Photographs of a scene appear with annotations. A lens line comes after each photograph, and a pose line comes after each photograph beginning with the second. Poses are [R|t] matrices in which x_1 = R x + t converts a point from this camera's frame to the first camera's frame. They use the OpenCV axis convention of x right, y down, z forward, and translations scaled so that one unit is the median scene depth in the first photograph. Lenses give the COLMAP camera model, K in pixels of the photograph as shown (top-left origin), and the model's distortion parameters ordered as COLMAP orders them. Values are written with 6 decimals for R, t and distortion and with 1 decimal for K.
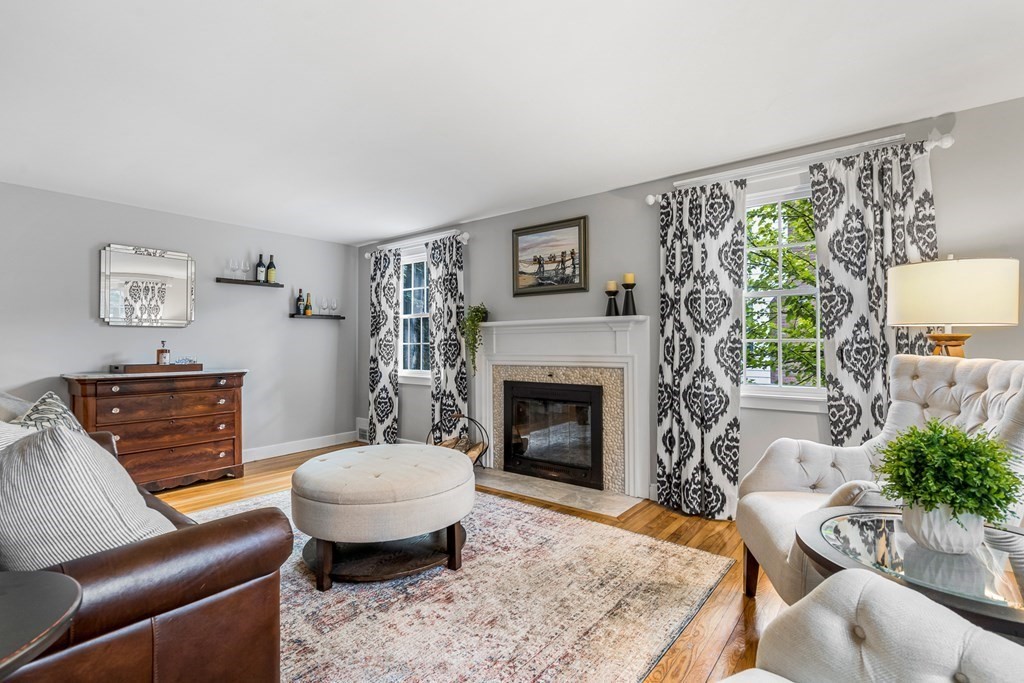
lens RADIAL K [[465.5, 0, 519.8], [0, 465.5, 340.9], [0, 0, 1]] dist [-0.001351, 0.000942]
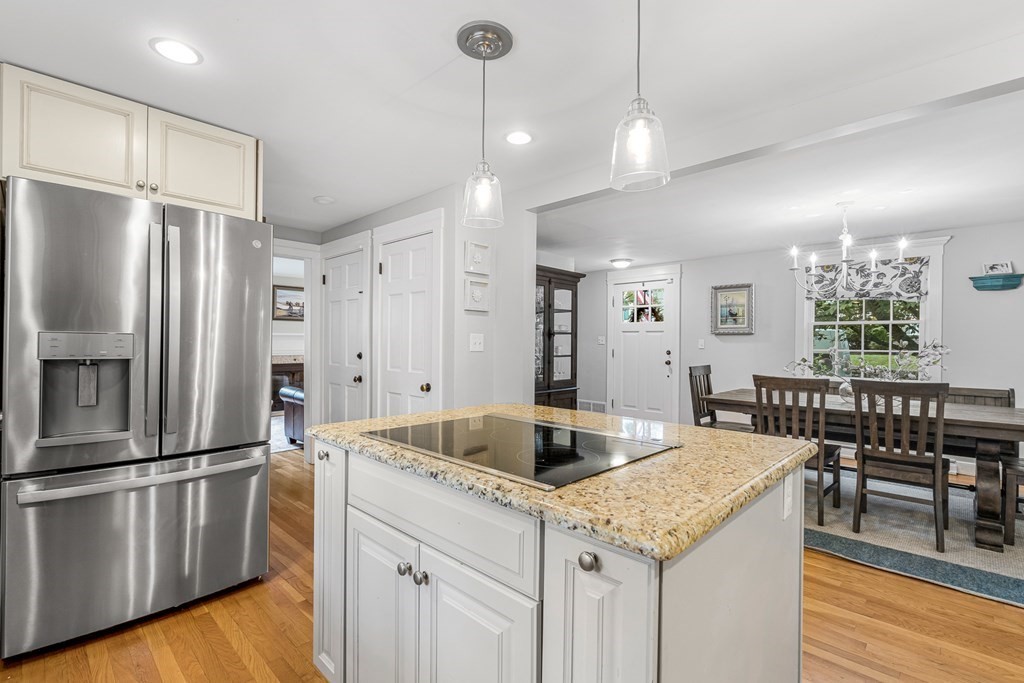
lens RADIAL K [[465.5, 0, 510.7], [0, 465.5, 340.3], [0, 0, 1]] dist [-0.001351, 0.000942]
pose [[0.093991, 0.008124, 0.995540, -2.383184], [-0.019254, 0.999795, -0.006341, -0.024278], [-0.995387, -0.018572, 0.094128, -0.201014]]
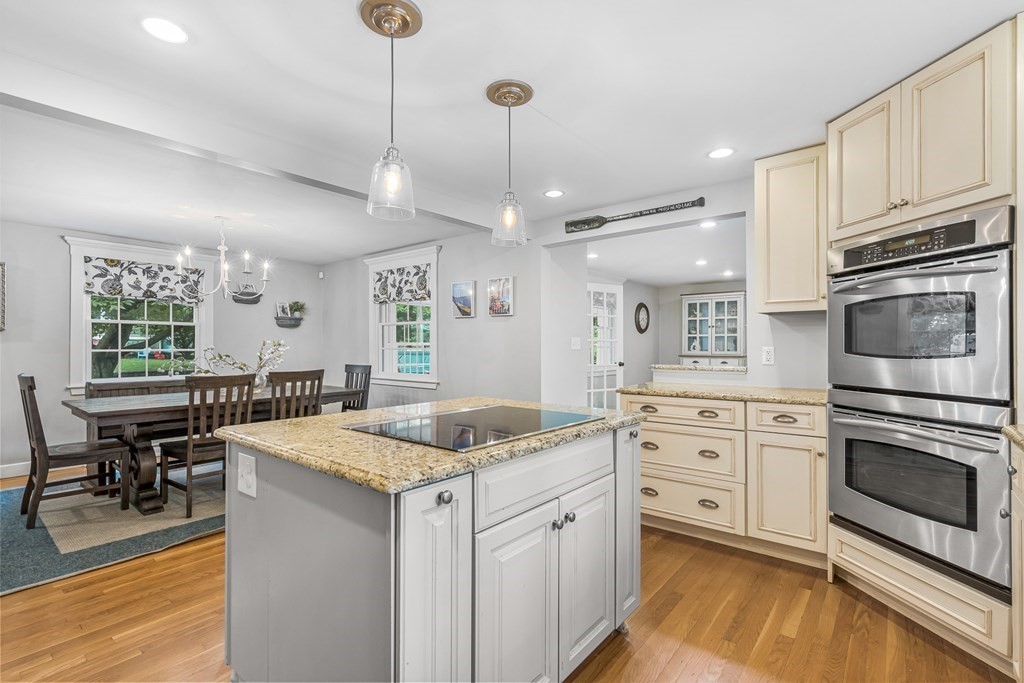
lens RADIAL K [[465.5, 0, 520.0], [0, 465.5, 344.1], [0, 0, 1]] dist [-0.001351, 0.000942]
pose [[-0.999992, 0.003650, -0.001333, -1.989048], [0.003668, 0.999901, -0.013566, -0.015800], [0.001284, -0.013571, -0.999907, 0.369114]]
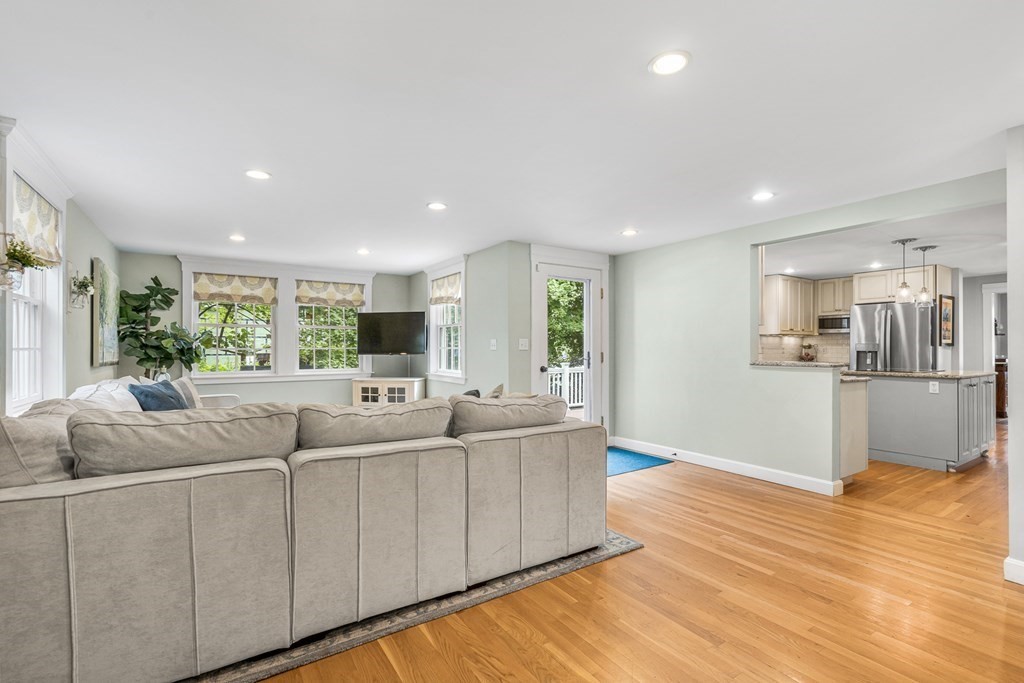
lens RADIAL K [[465.5, 0, 512.8], [0, 465.5, 346.0], [0, 0, 1]] dist [-0.001351, 0.000942]
pose [[0.952168, 0.001101, -0.305572, -2.766221], [0.001390, 0.999968, 0.007934, -0.035955], [0.305571, -0.007979, 0.952136, -2.178478]]
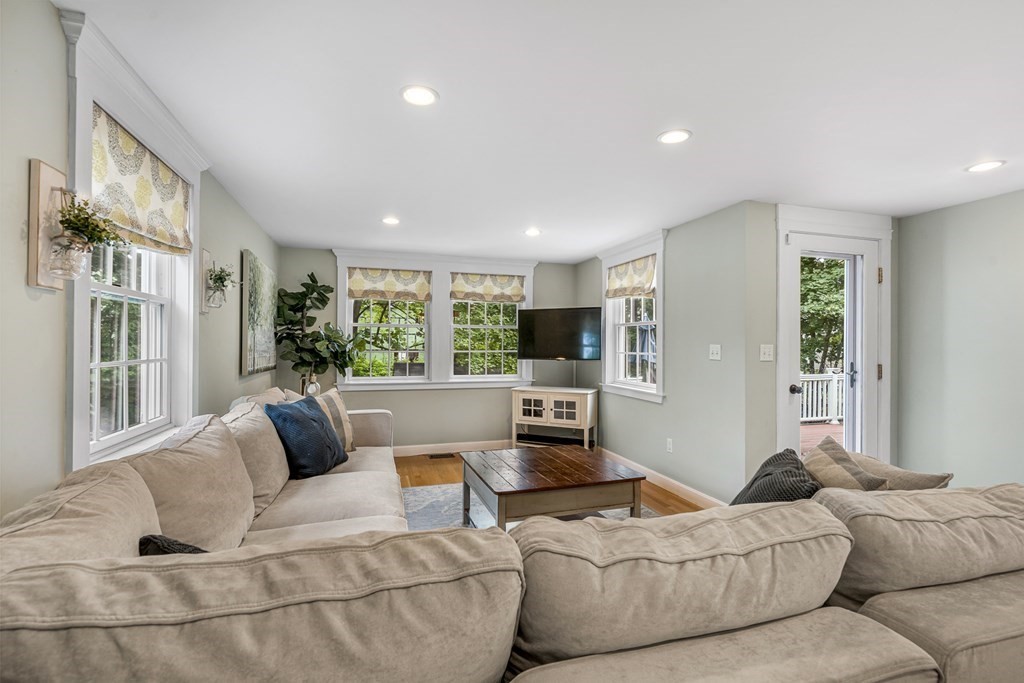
lens RADIAL K [[465.5, 0, 513.8], [0, 465.5, 343.0], [0, 0, 1]] dist [-0.001351, 0.000942]
pose [[0.831924, 0.007455, -0.554840, -3.101792], [-0.002604, 0.999951, 0.009530, -0.059575], [0.554884, -0.006483, 0.831902, -1.876885]]
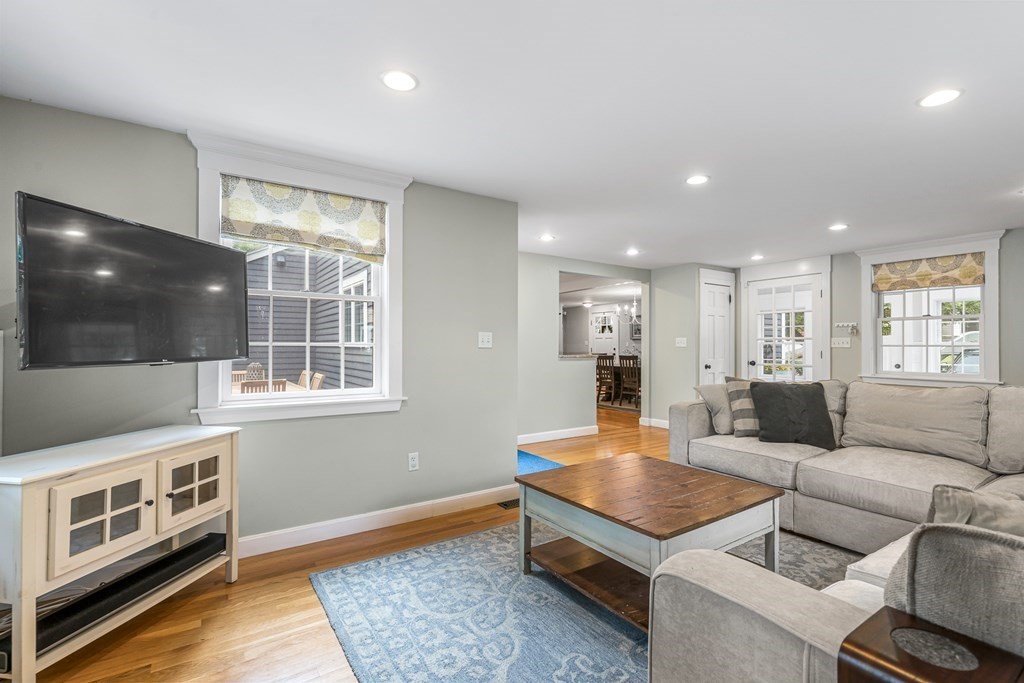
lens RADIAL K [[465.5, 0, 505.1], [0, 465.5, 343.4], [0, 0, 1]] dist [-0.001351, 0.000942]
pose [[0.313772, 0.008045, 0.949464, -4.353173], [-0.014650, 0.999886, -0.003631, -0.016761], [-0.949385, -0.012770, 0.313854, -1.057109]]
